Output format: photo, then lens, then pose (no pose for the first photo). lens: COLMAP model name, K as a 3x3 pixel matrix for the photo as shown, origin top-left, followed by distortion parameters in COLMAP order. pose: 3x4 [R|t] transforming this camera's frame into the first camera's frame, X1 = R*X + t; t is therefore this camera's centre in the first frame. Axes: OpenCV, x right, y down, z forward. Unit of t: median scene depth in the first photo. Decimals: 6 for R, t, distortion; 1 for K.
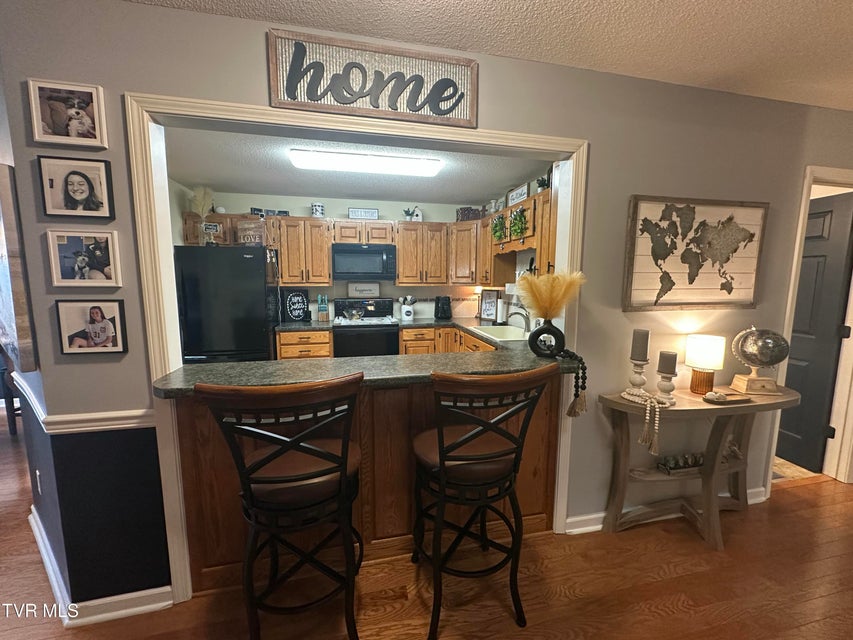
lens RADIAL K [[339.6, 0, 426.5], [0, 339.6, 320.0], [0, 0, 1]] dist [-0.000292, 0.000058]
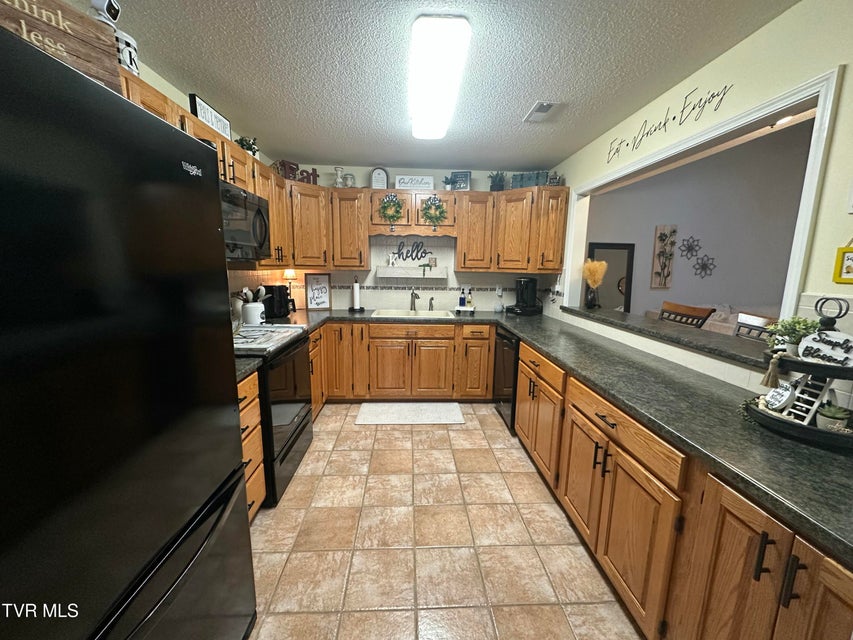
lens RADIAL K [[339.6, 0, 426.5], [0, 339.6, 320.0], [0, 0, 1]] dist [-0.000292, 0.000058]
pose [[0.170086, -0.157332, 0.972788, -0.636859], [0.101609, 0.984711, 0.141495, -0.071809], [-0.980177, 0.074778, 0.183472, 0.631830]]
